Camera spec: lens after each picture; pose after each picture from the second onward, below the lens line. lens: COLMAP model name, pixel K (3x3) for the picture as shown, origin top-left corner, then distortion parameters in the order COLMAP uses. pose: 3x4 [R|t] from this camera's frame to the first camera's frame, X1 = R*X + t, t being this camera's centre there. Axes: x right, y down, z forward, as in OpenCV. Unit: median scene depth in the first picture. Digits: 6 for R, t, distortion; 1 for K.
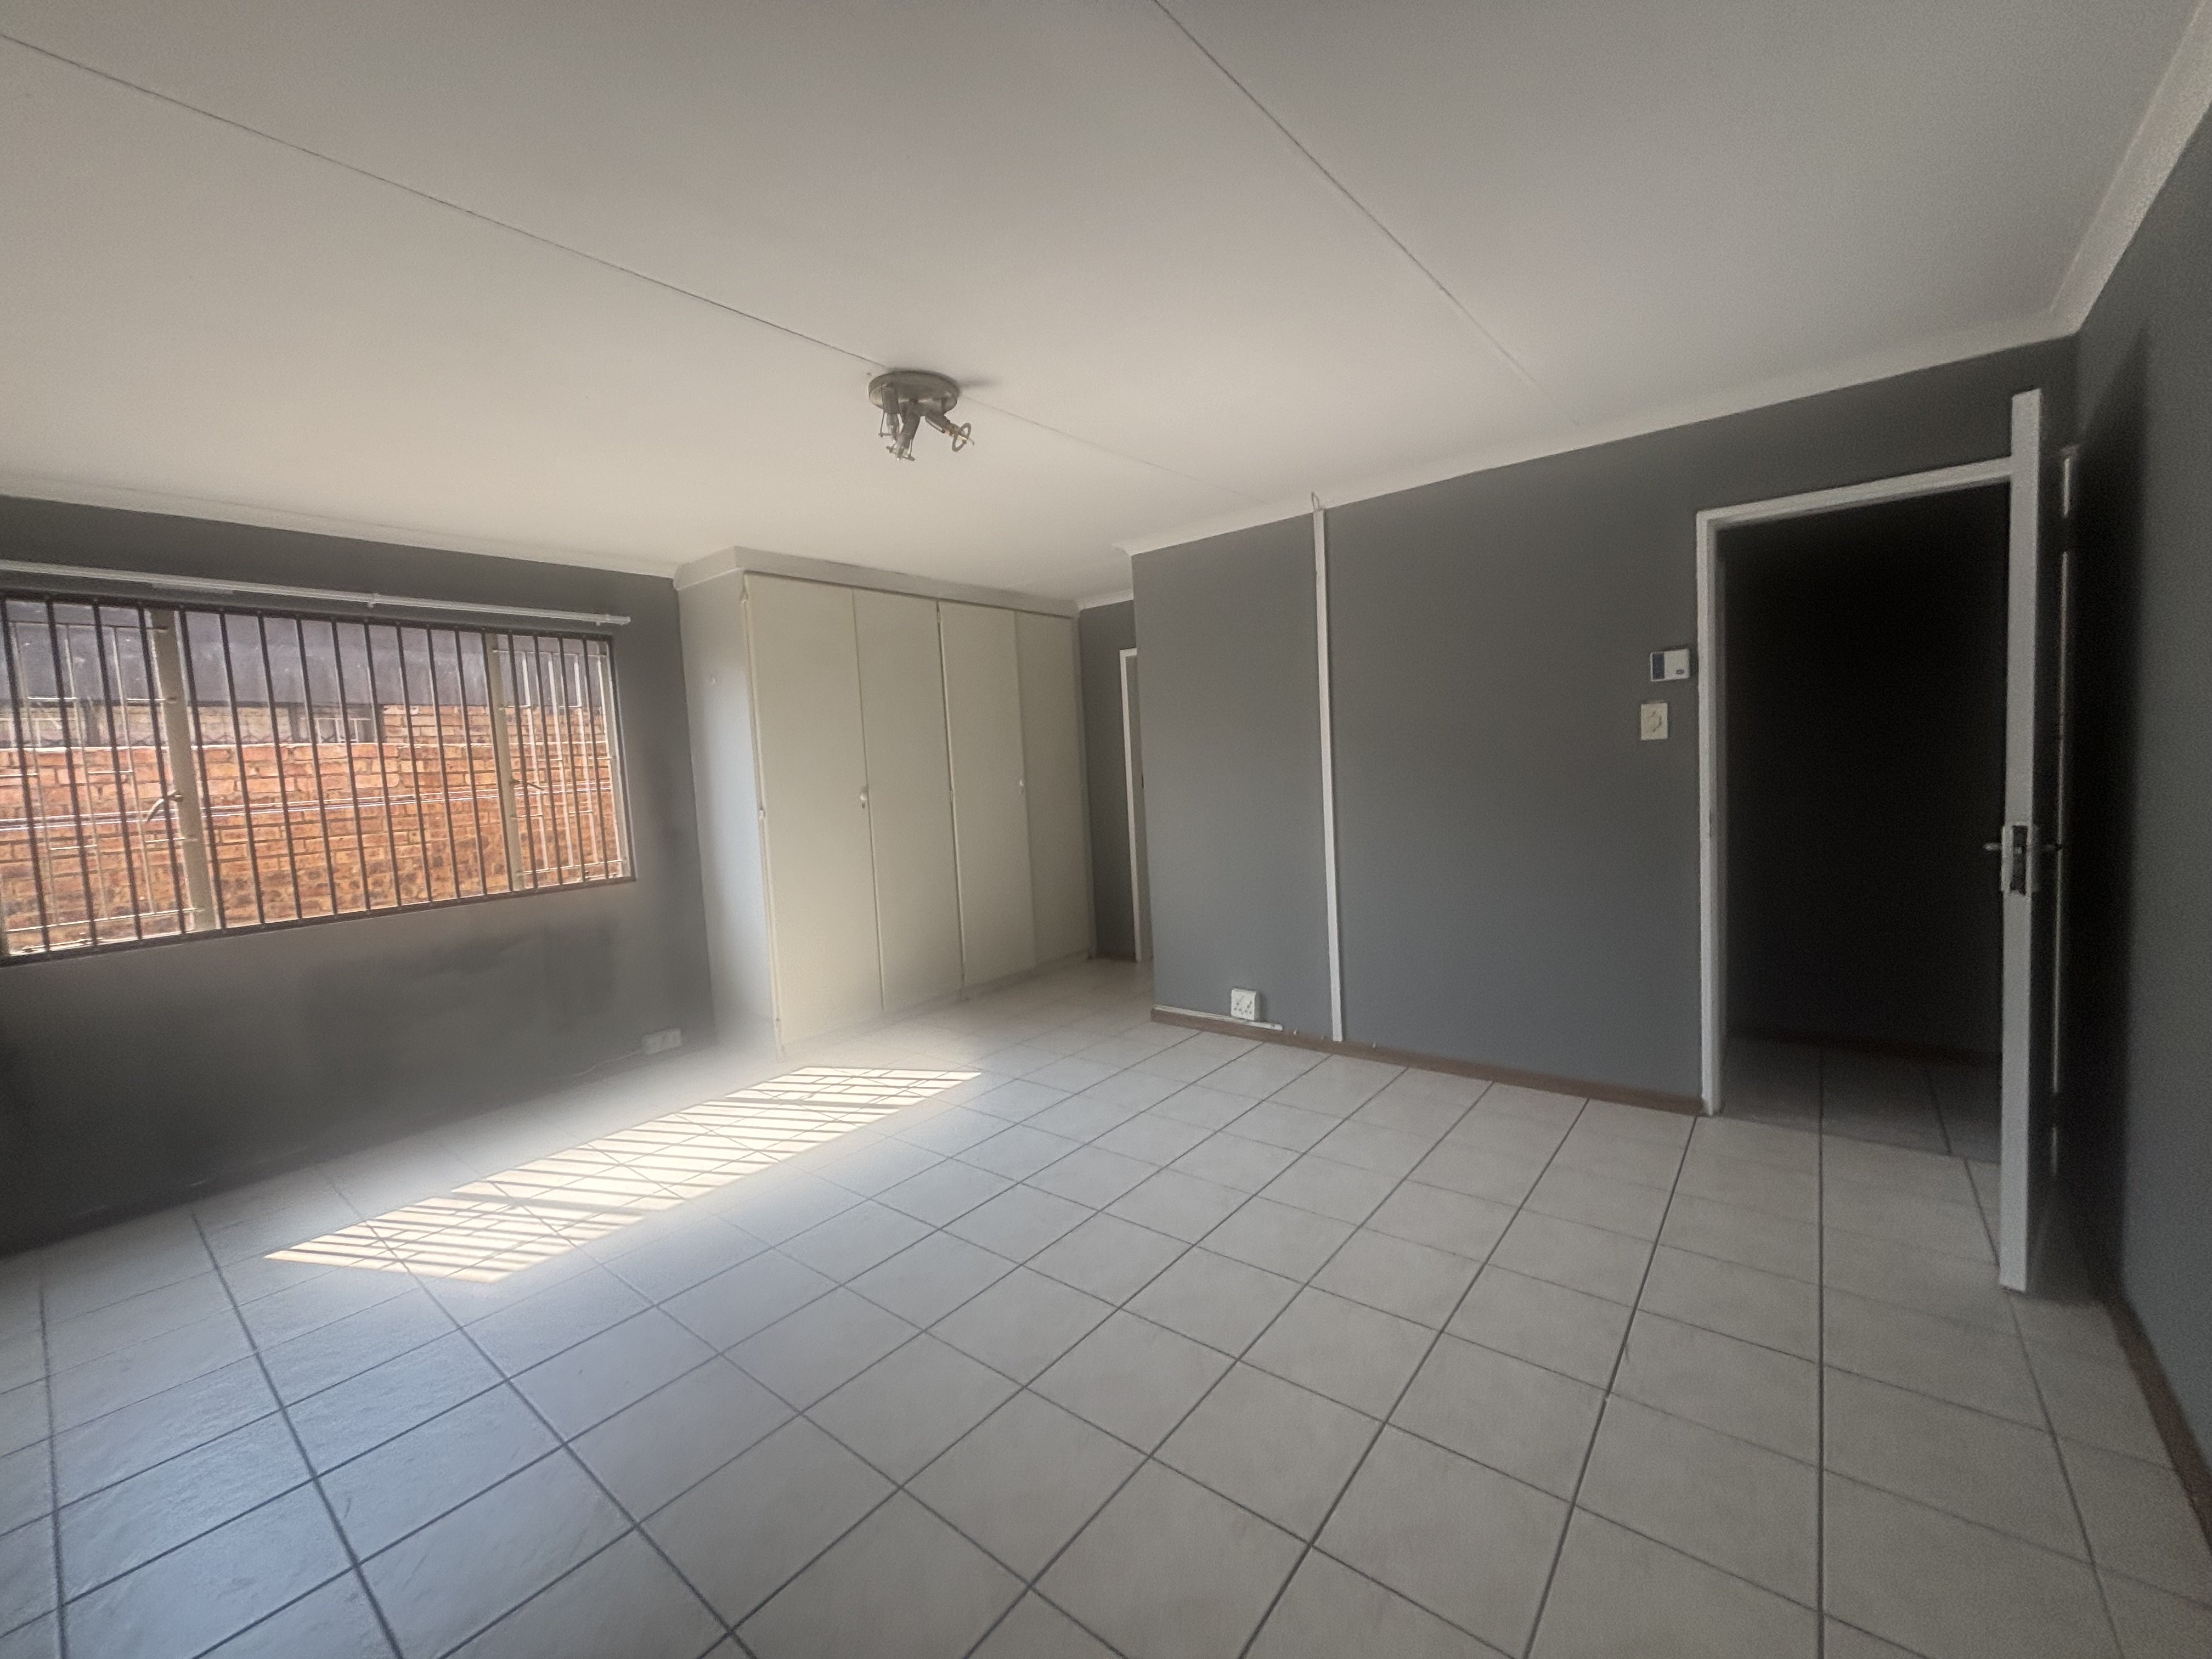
lens RADIAL K [[886.4, 0, 1102.1], [0, 886.4, 822.2], [0, 0, 1]] dist [-0.001087, -0.000187]
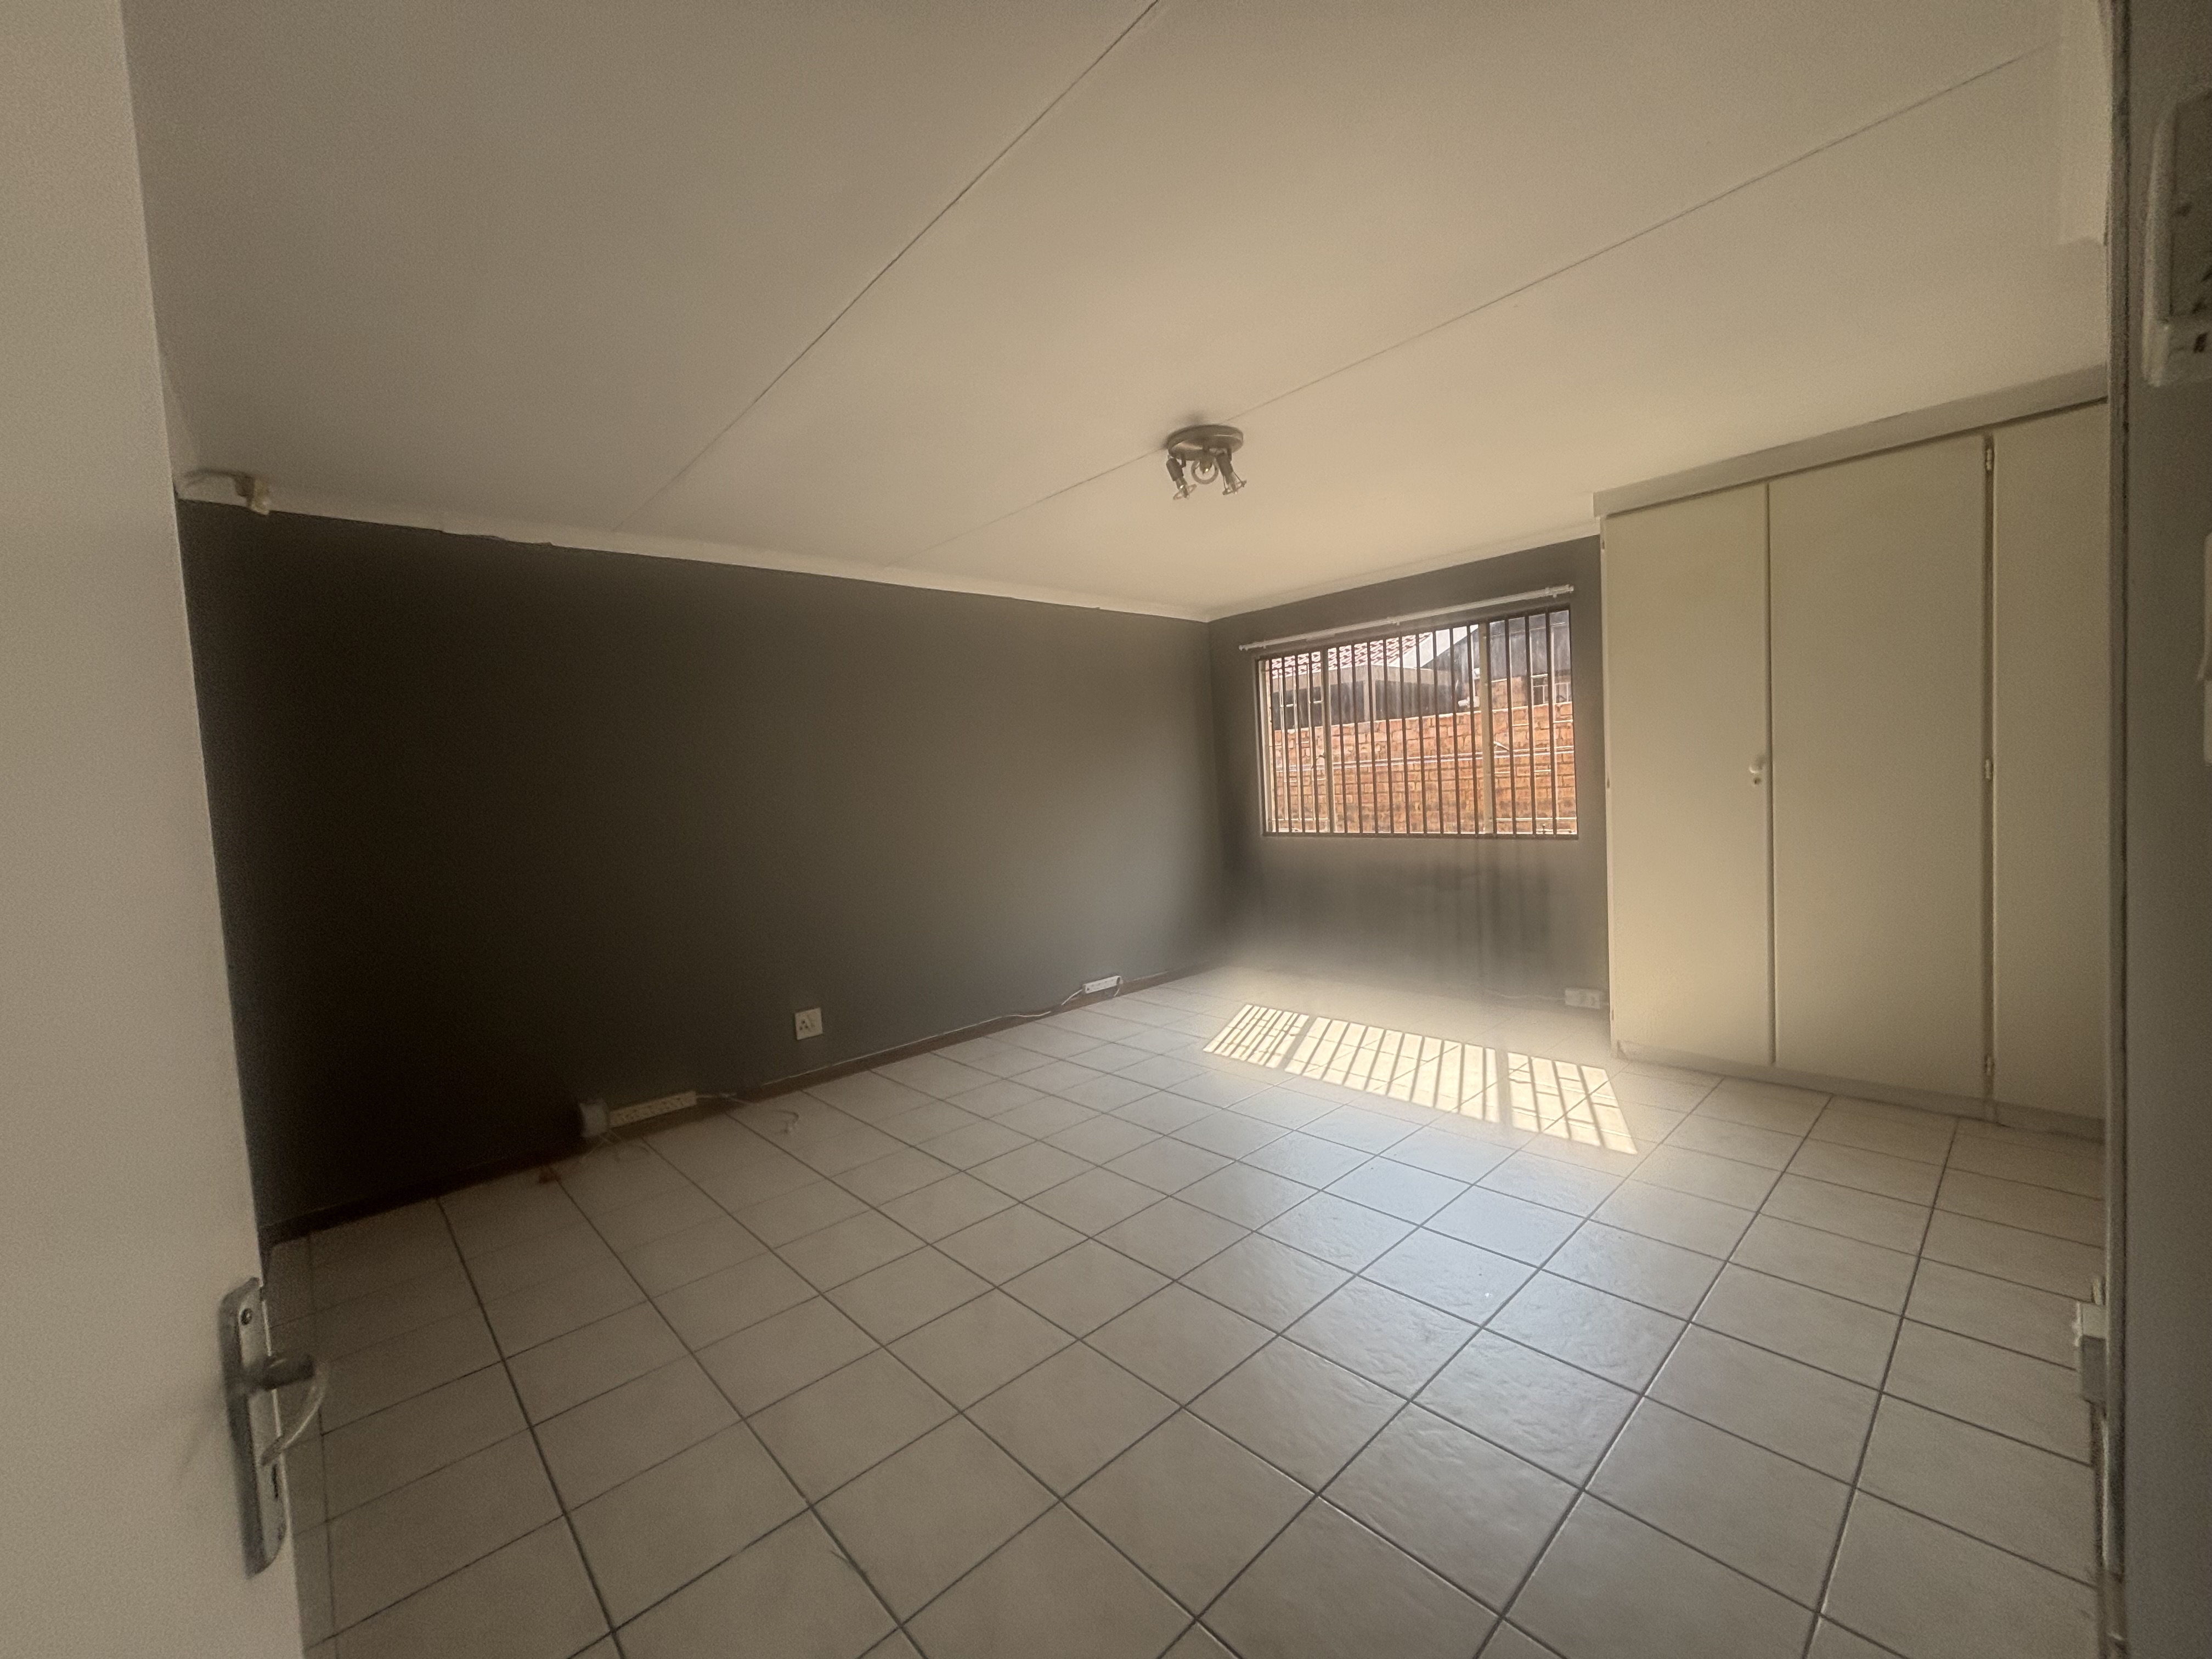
lens RADIAL K [[886.0, 0, 1111.5], [0, 886.0, 827.9], [0, 0, 1]] dist [0.000962, -0.000028]
pose [[-0.139370, 0.120294, -0.982907, 0.654349], [-0.000443, 0.992586, 0.121541, -0.084141], [0.990240, 0.017374, -0.138284, 0.689696]]
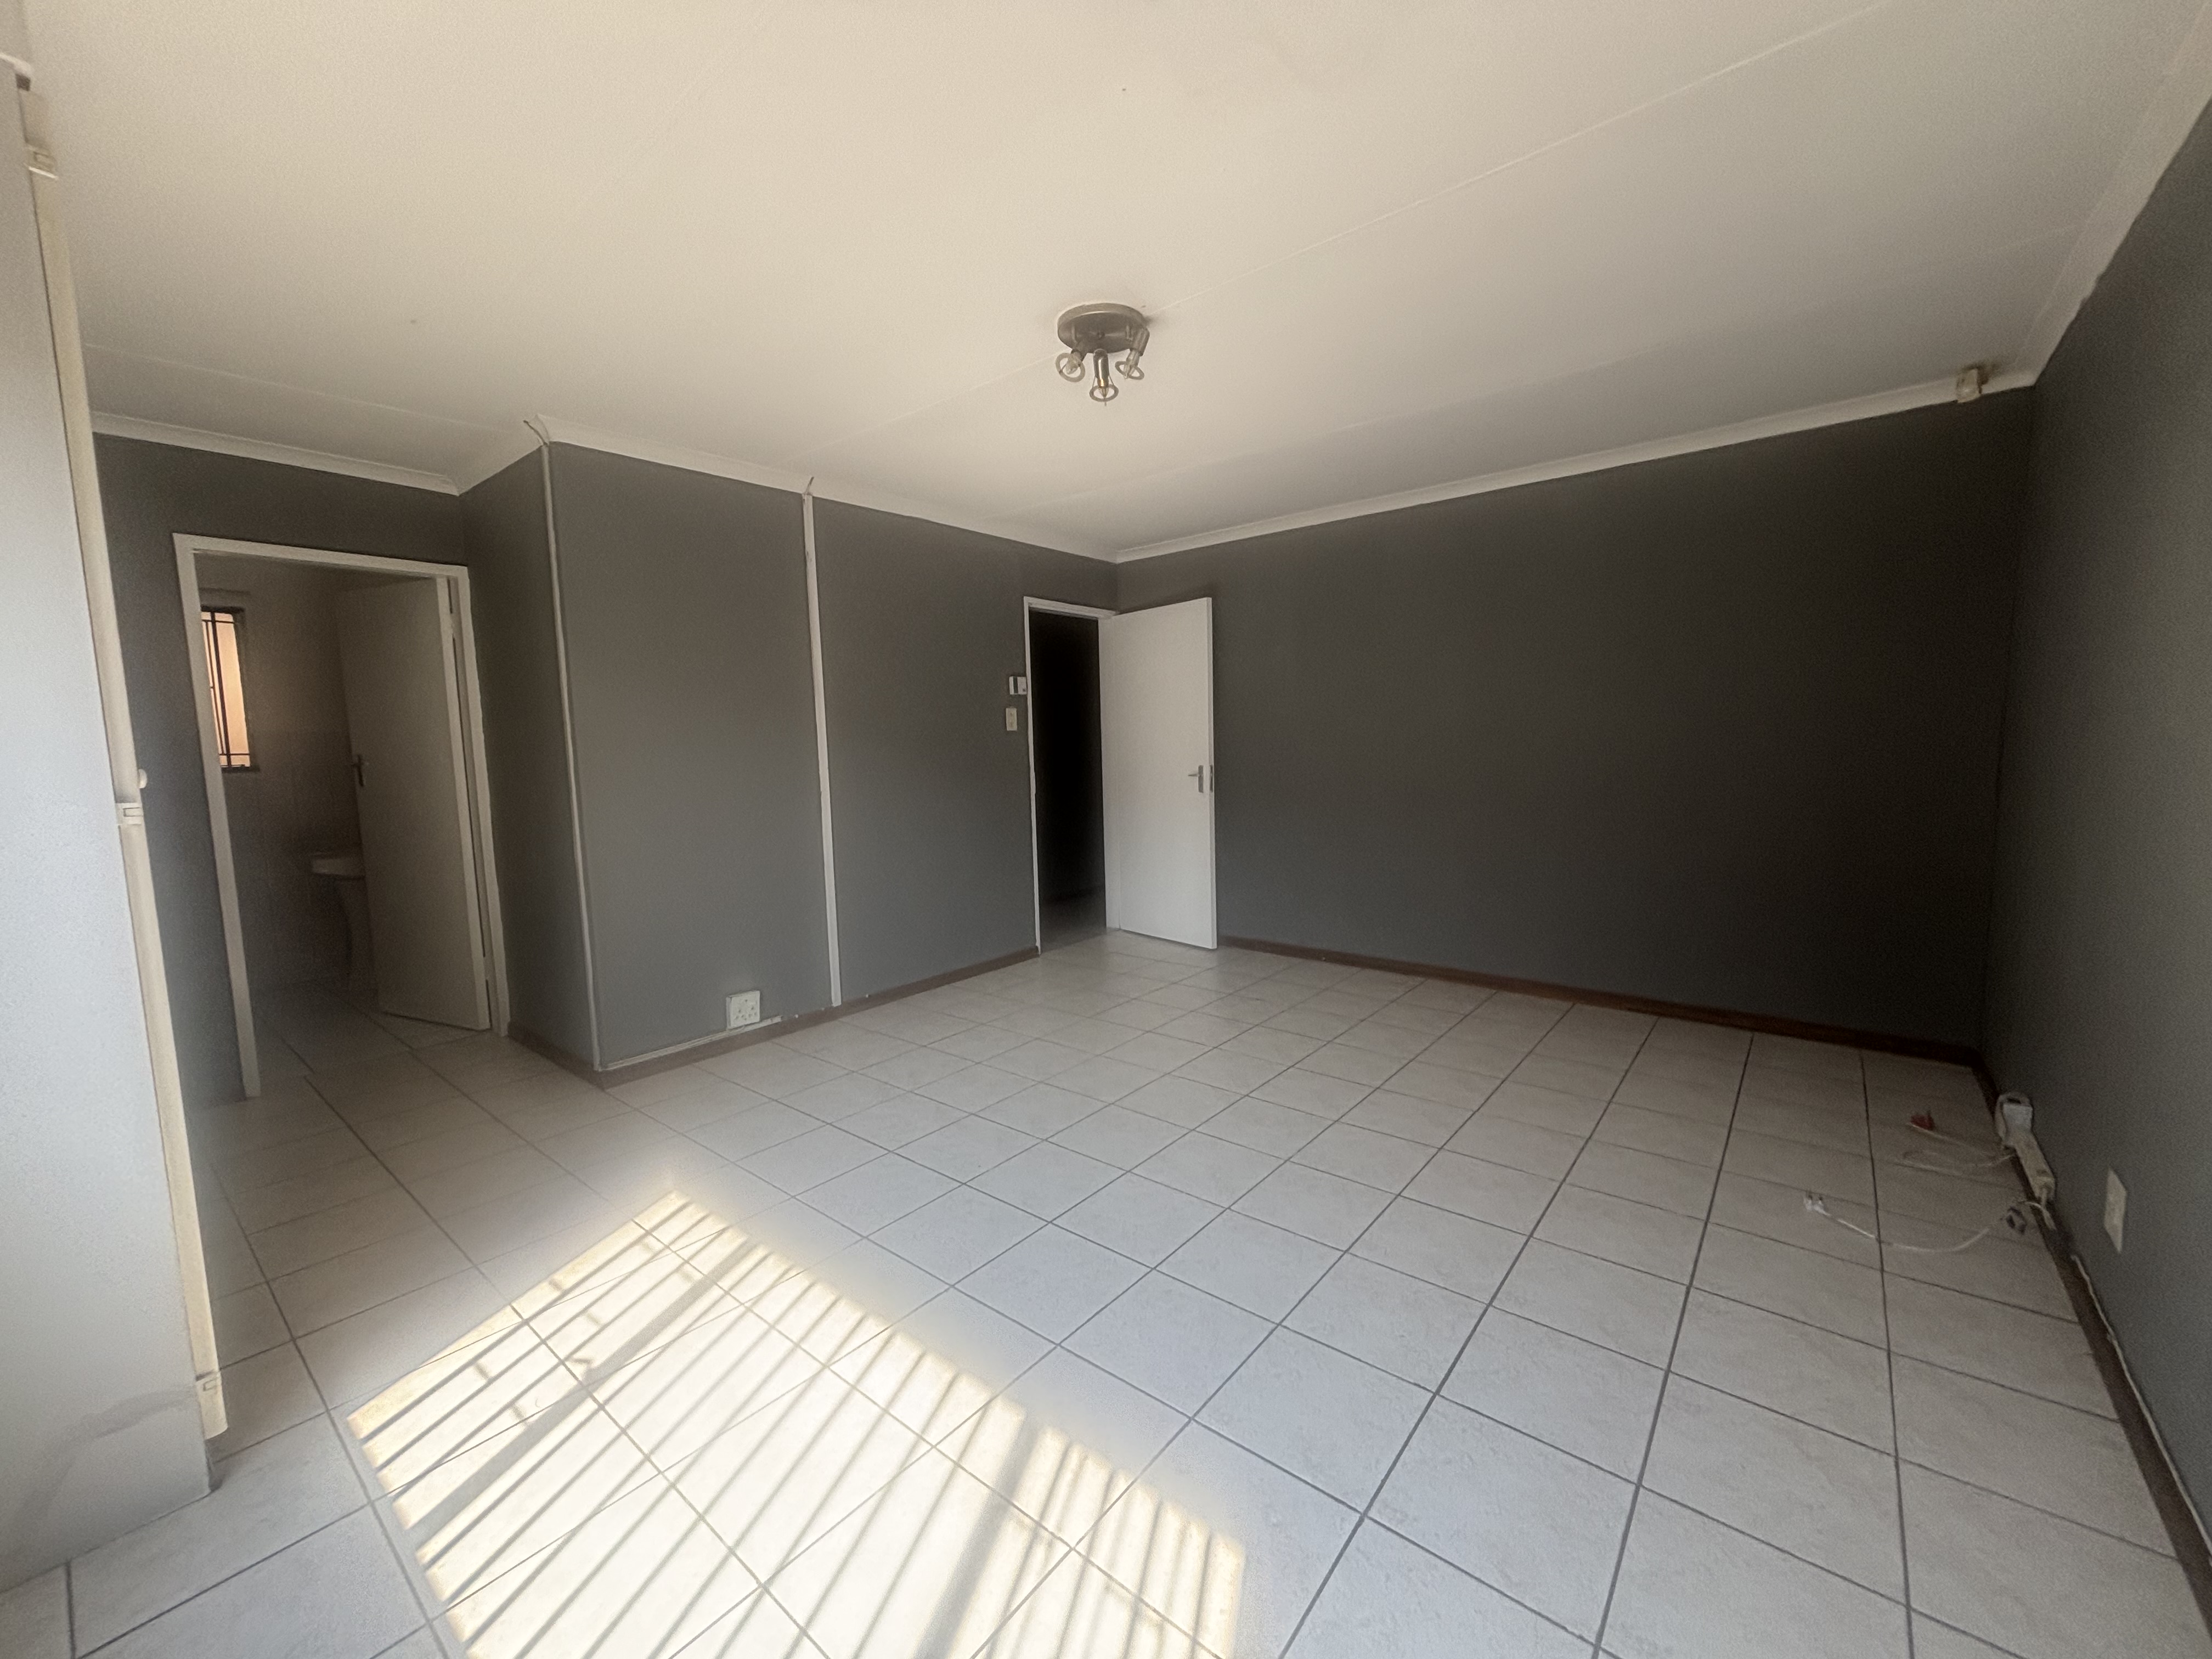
lens RADIAL K [[883.5, 0, 1102.1], [0, 883.5, 836.9], [0, 0, 1]] dist [-0.000114, -0.000083]
pose [[0.011283, -0.056513, 0.998338, -0.801960], [0.095145, 0.993932, 0.055188, 0.020046], [-0.995400, 0.094364, 0.016591, 0.680964]]
